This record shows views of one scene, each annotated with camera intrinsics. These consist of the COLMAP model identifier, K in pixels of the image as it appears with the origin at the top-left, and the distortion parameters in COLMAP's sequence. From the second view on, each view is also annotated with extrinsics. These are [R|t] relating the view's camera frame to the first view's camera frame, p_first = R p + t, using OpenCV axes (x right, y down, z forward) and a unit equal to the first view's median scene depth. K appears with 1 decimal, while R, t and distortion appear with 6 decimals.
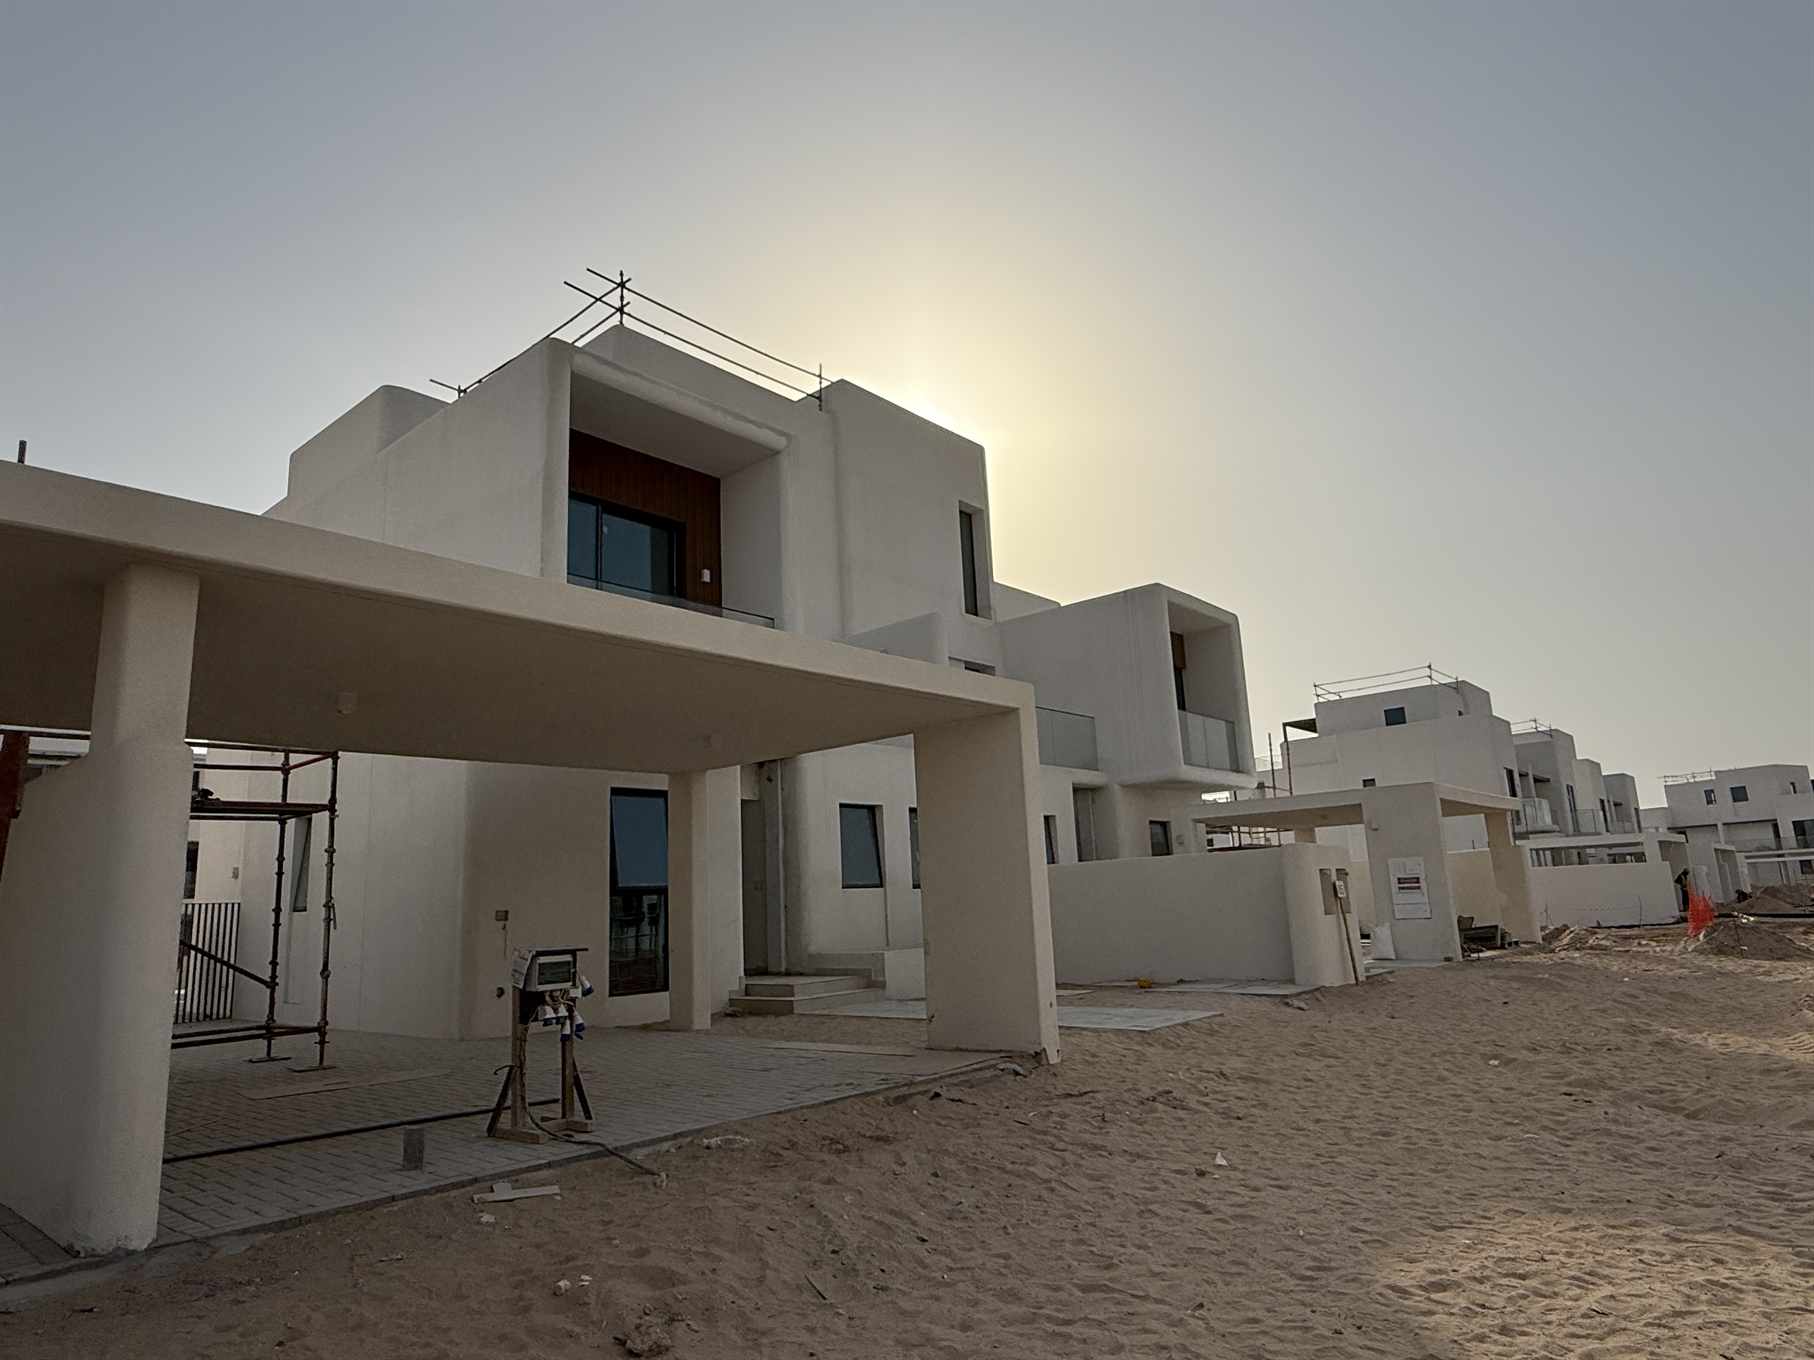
lens RADIAL K [[1089.2, 0, 913.3], [0, 1089.2, 680.7], [0, 0, 1]] dist [-0.001068, -0.000390]
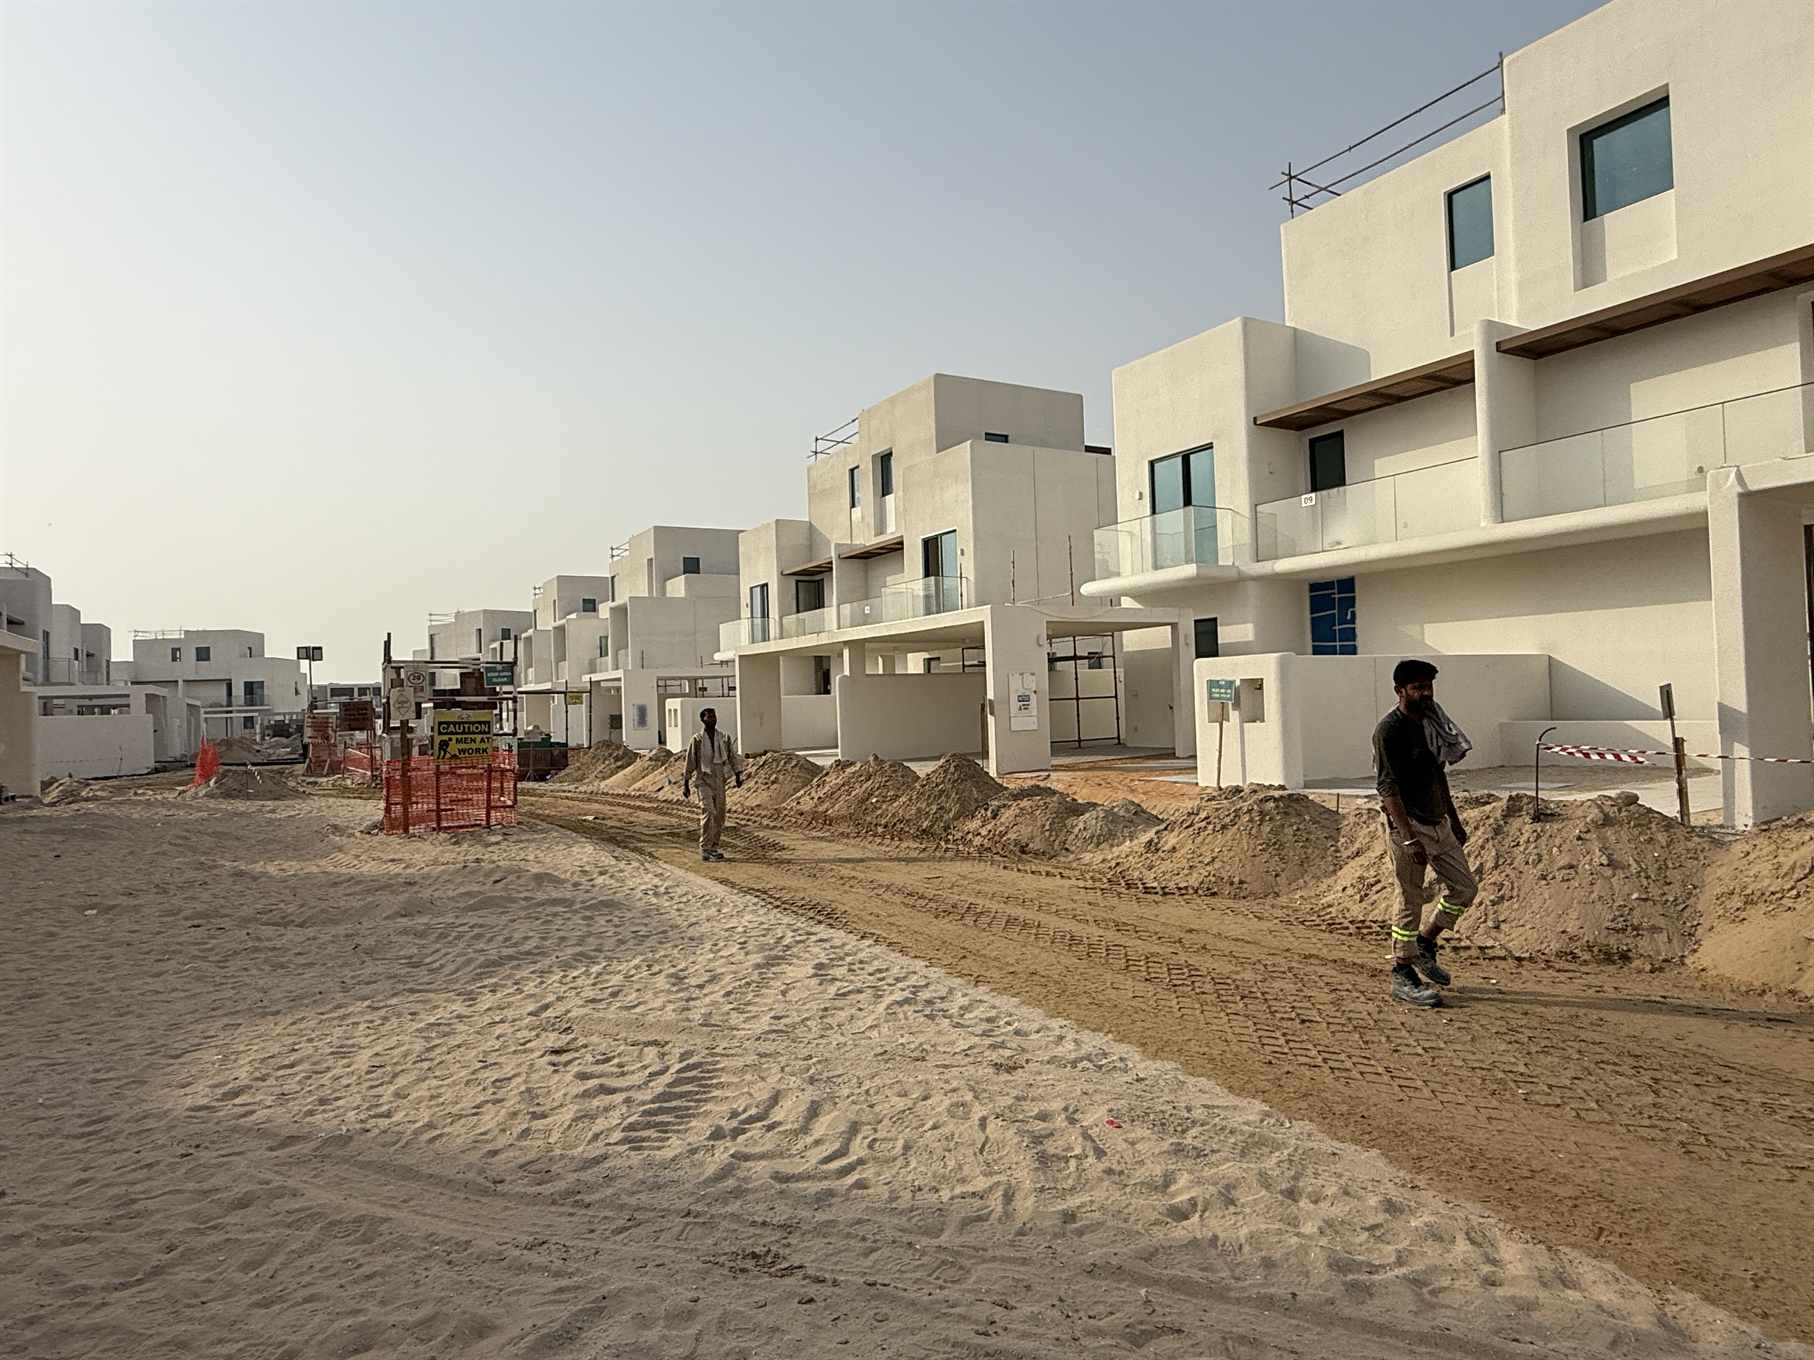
lens RADIAL K [[1089.2, 0, 915.9], [0, 1089.2, 674.9], [0, 0, 1]] dist [-0.001068, -0.000390]
pose [[0.316653, 0.055668, 0.946907, -0.276965], [-0.174073, 0.984733, 0.000319, 0.033451], [-0.932432, -0.164931, 0.321509, 0.091488]]
